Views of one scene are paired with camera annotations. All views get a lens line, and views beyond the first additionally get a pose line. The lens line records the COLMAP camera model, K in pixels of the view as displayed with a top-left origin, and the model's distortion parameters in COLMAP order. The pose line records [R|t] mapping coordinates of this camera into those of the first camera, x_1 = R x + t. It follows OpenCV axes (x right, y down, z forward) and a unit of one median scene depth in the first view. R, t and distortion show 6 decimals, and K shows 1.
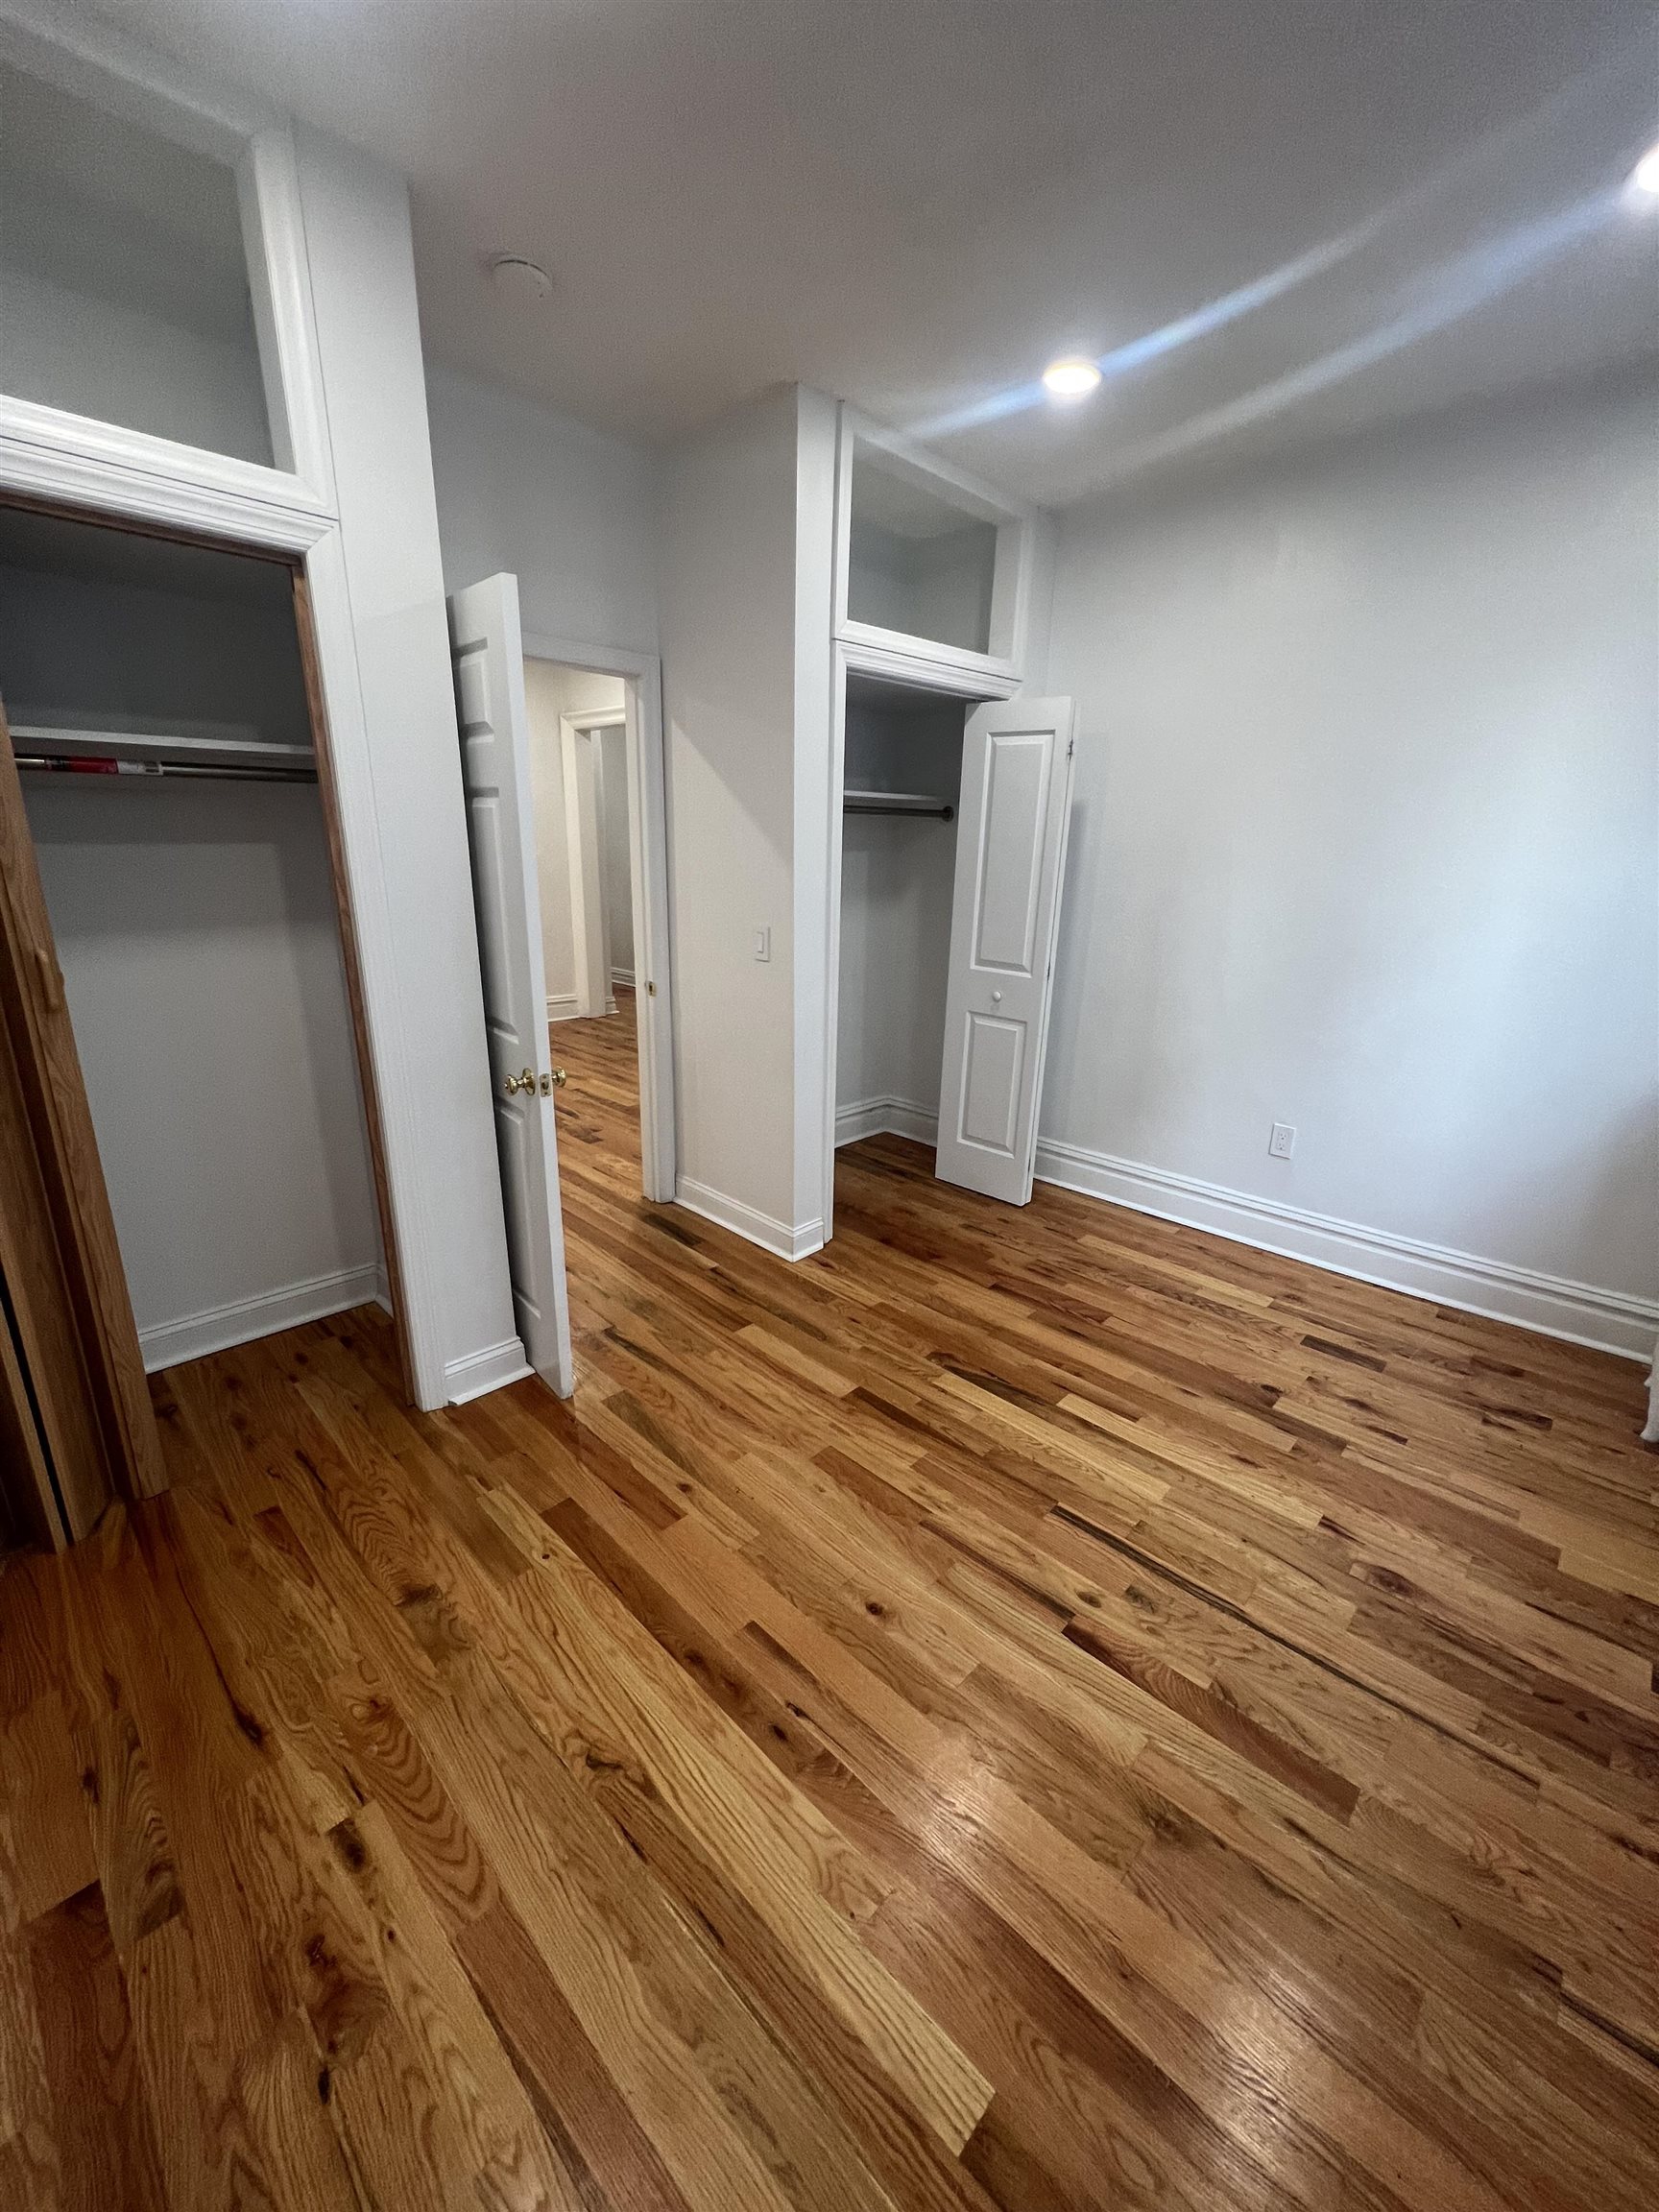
lens RADIAL K [[887.1, 0, 830.8], [0, 887.1, 1106.7], [0, 0, 1]] dist [-0.002370, 0.000291]
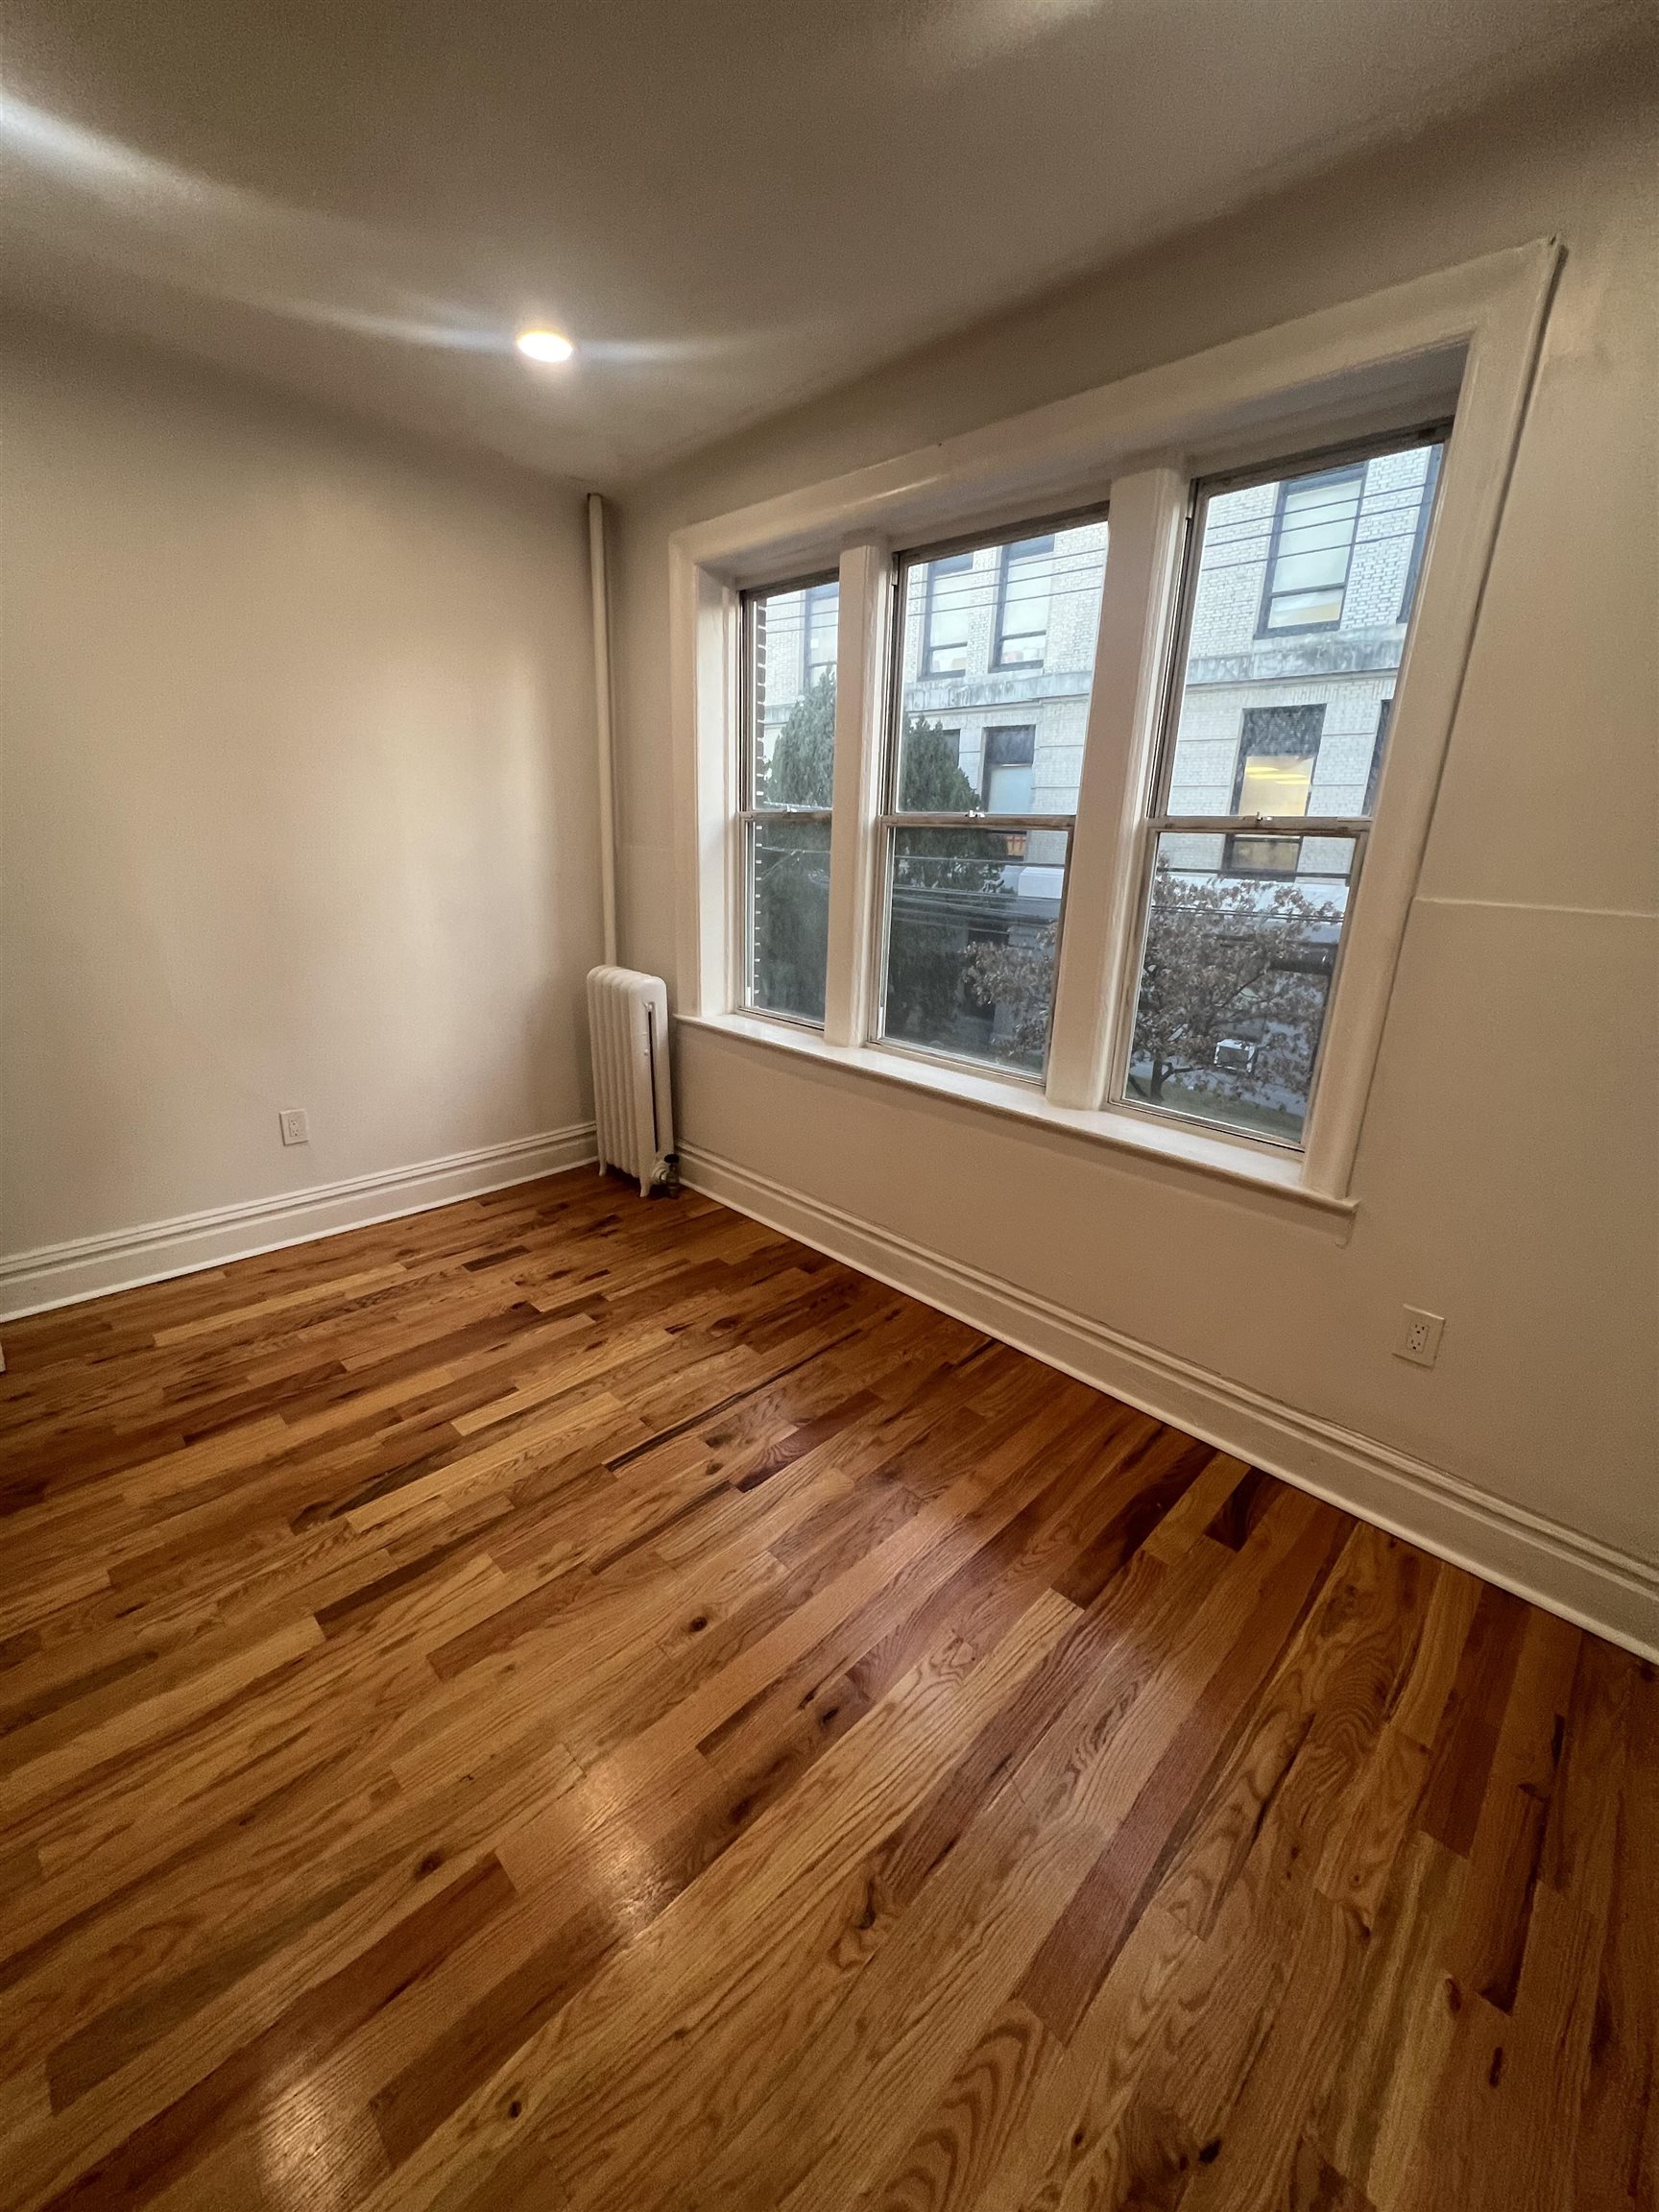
lens RADIAL K [[887.1, 0, 833.4], [0, 887.1, 1104.5], [0, 0, 1]] dist [-0.002370, 0.000291]
pose [[0.005692, -0.309686, 0.950822, -0.563733], [0.261663, 0.918170, 0.297484, -0.168085], [-0.965143, 0.247101, 0.086260, 0.510823]]
